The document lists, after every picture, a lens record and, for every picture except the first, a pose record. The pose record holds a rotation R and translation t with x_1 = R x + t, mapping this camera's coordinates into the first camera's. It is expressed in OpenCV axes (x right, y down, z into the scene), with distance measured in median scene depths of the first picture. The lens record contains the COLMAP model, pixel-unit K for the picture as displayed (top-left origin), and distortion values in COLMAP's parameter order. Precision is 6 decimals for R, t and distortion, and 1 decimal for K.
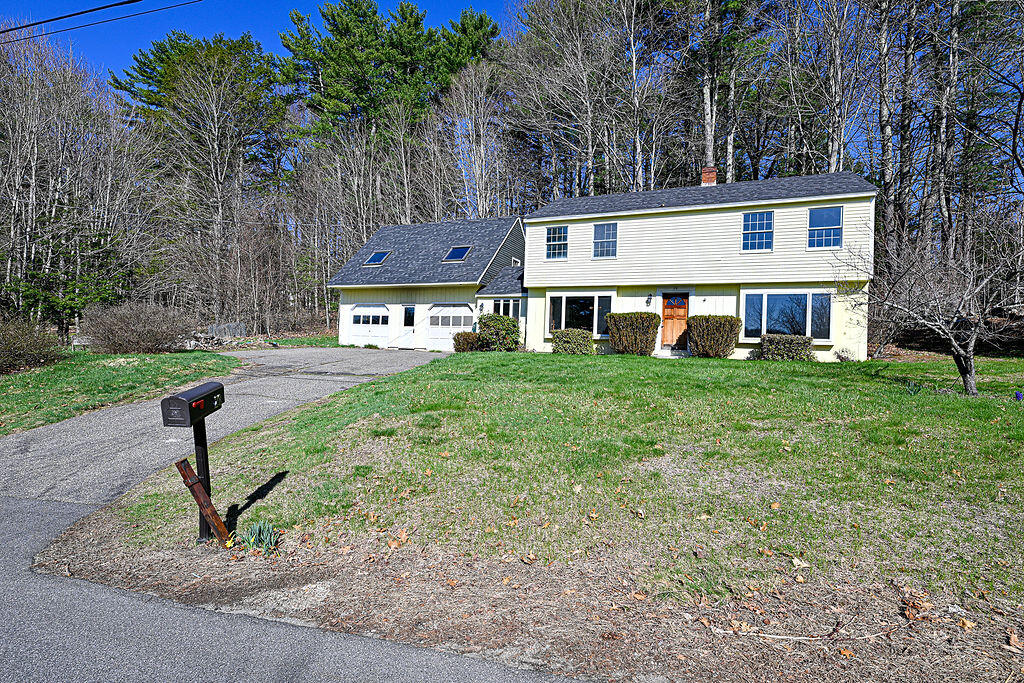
lens RADIAL K [[498.5, 0, 508.6], [0, 498.5, 342.9], [0, 0, 1]] dist [-0.002657, 0.002739]
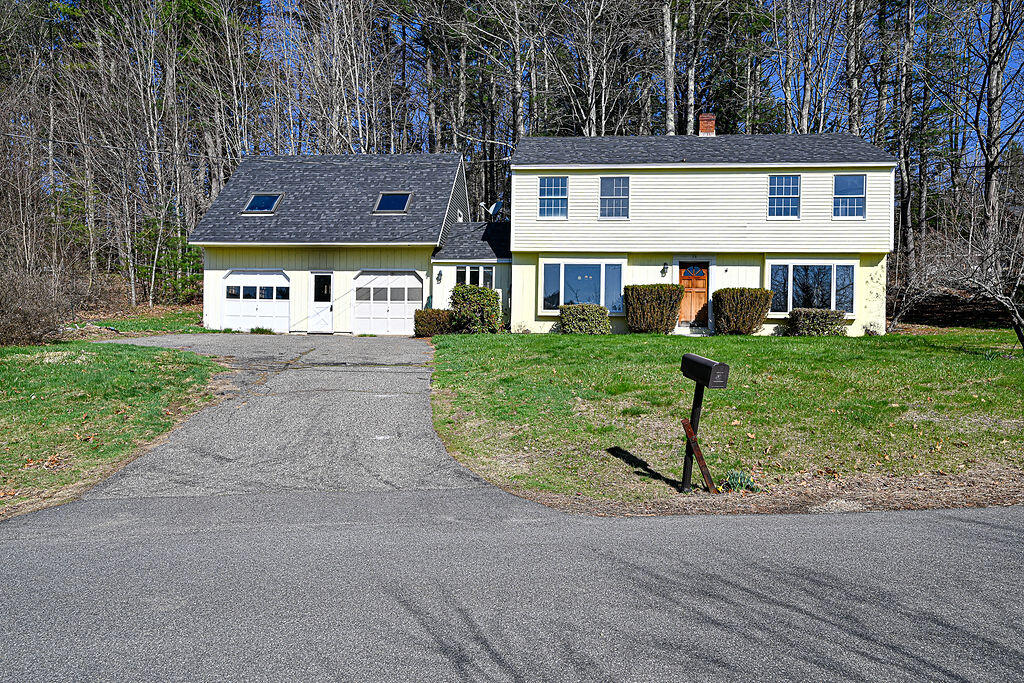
lens RADIAL K [[731.1, 0, 512.7], [0, 731.1, 347.4], [0, 0, 1]] dist [-0.000937, 0.000099]
pose [[0.948143, -0.025520, 0.316819, -0.348520], [0.015263, 0.999277, 0.034813, -0.000176], [-0.317478, -0.028172, 0.947847, -0.106599]]
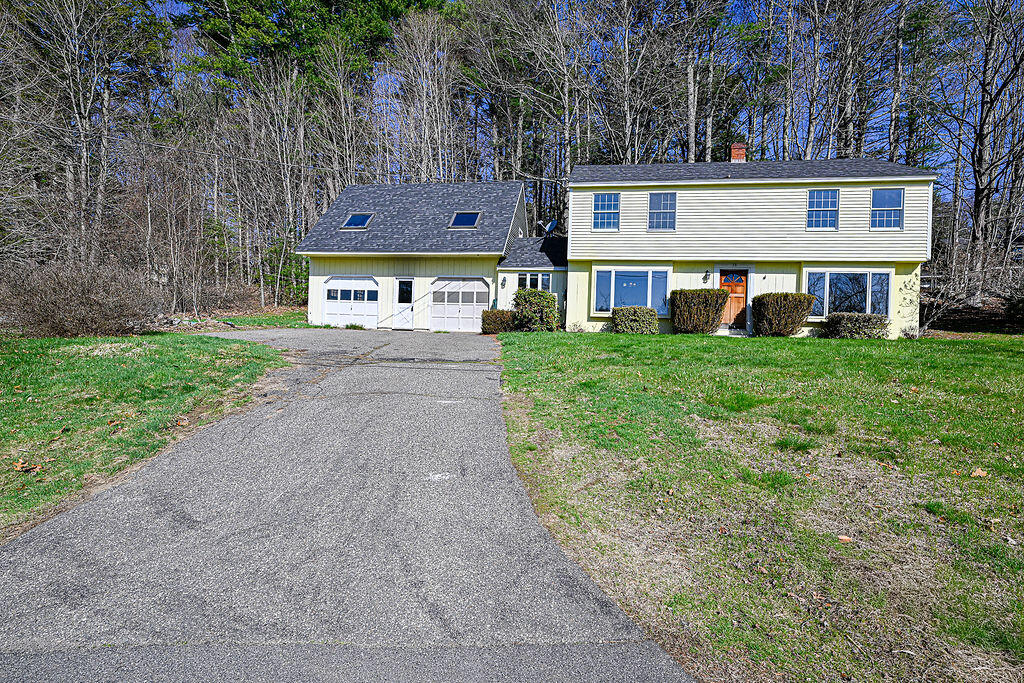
lens RADIAL K [[498.5, 0, 514.4], [0, 498.5, 338.7], [0, 0, 1]] dist [-0.002657, 0.002739]
pose [[0.966765, -0.008646, 0.255520, -0.300470], [0.001536, 0.999606, 0.028011, 0.004915], [-0.255662, -0.026688, 0.966398, 0.162326]]
